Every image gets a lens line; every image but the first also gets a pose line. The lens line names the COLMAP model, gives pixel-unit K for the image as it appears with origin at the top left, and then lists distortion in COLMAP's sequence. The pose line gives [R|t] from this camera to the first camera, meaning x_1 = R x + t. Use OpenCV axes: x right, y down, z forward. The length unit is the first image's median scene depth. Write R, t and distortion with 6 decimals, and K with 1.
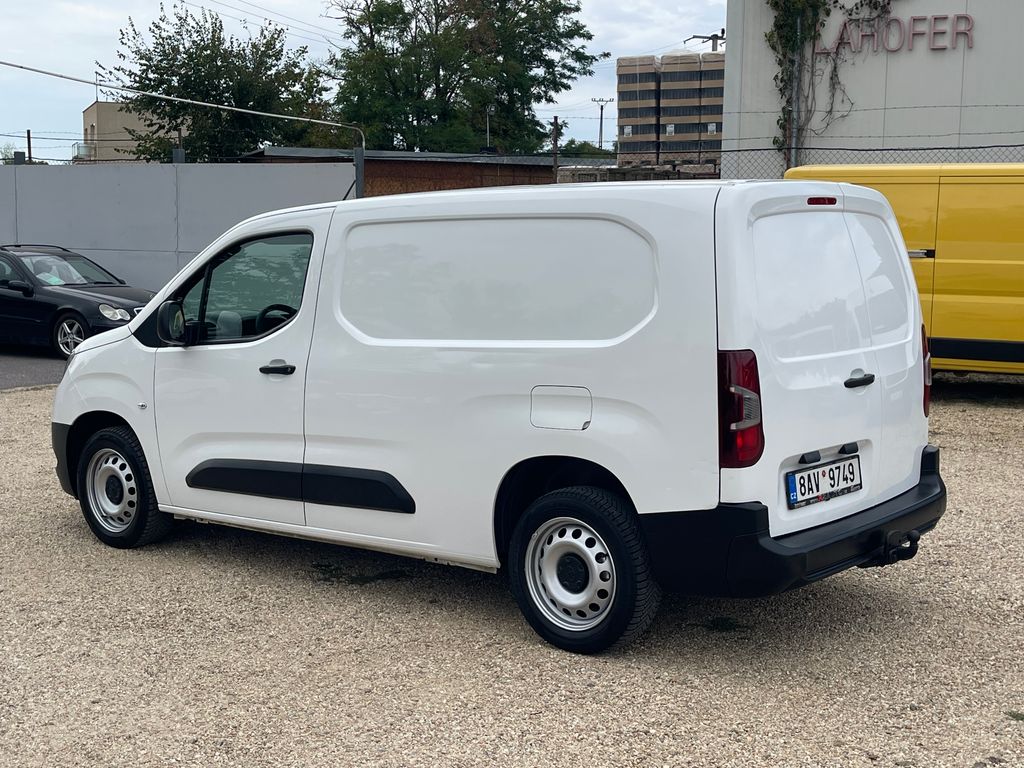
lens RADIAL K [[1320.3, 0, 503.5], [0, 1320.3, 409.3], [0, 0, 1]] dist [0.105411, 0.000000]
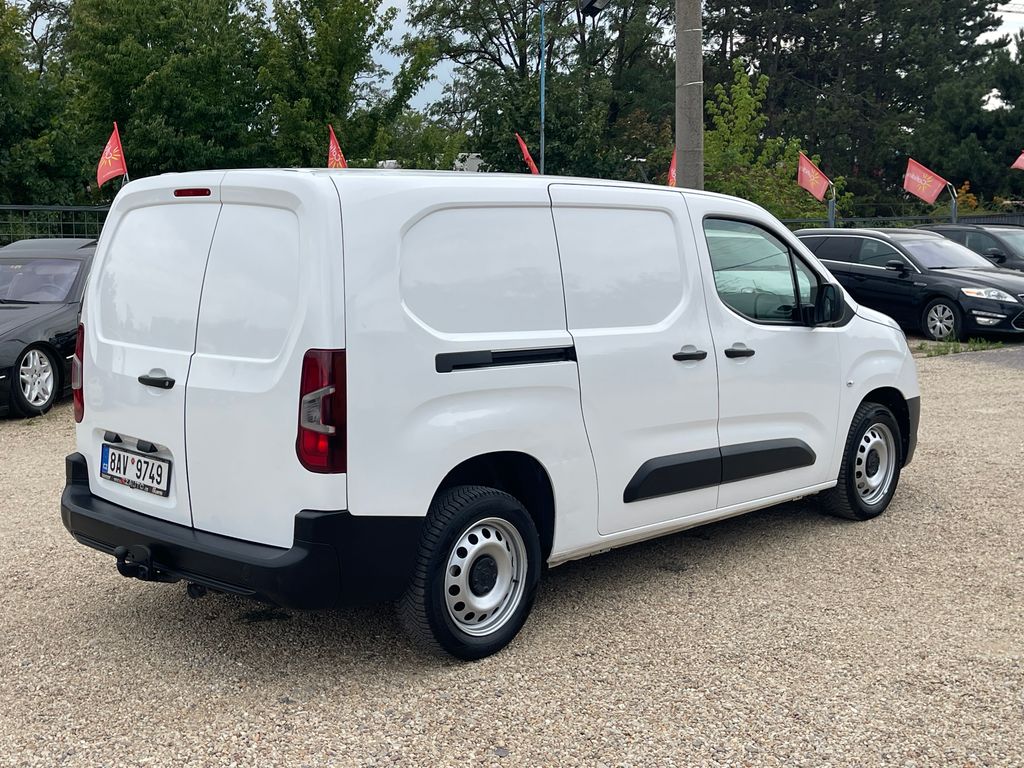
lens RADIAL K [[1281.4, 0, 515.8], [0, 1281.4, 376.4], [0, 0, 1]] dist [-0.007936, 0.000000]
pose [[-0.040086, 0.137647, -0.989670, 1.179841], [-0.127384, 0.981680, 0.141695, -0.189933], [0.991043, 0.131748, -0.021818, 1.289897]]
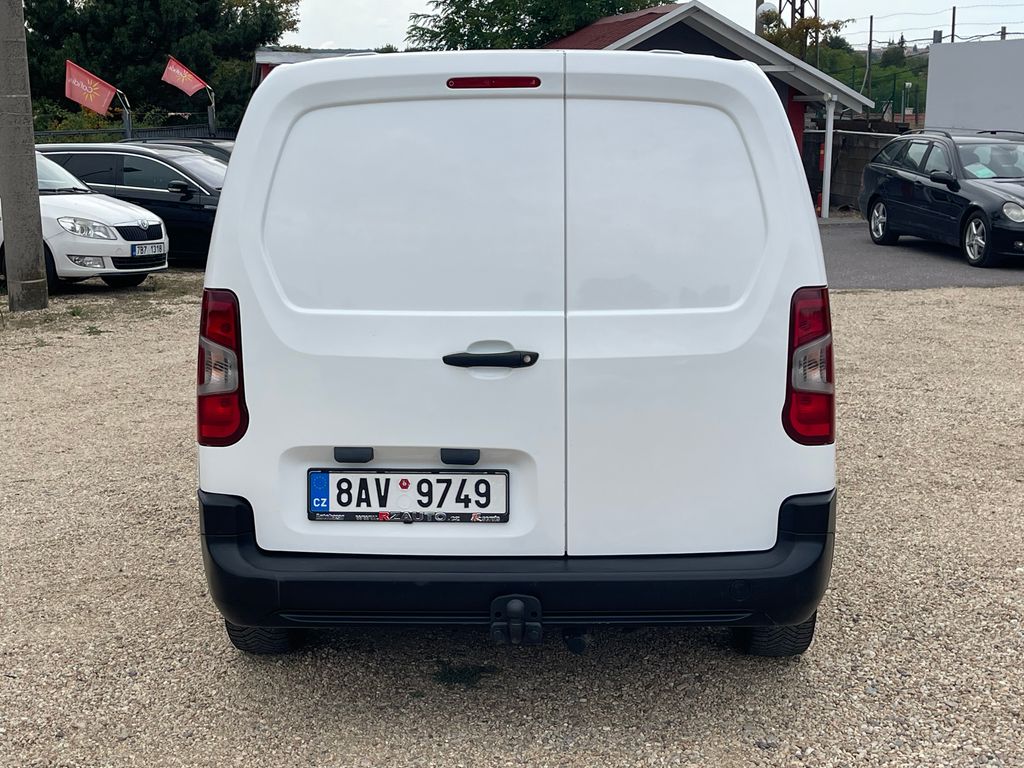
lens RADIAL K [[1482.6, 0, 510.3], [0, 1482.6, 391.1], [0, 0, 1]] dist [0.034165, 0.000000]
pose [[0.638700, 0.144435, -0.755778, 0.838867], [-0.104487, 0.989407, 0.100783, -0.080952], [0.762329, 0.014599, 0.647025, 0.539343]]
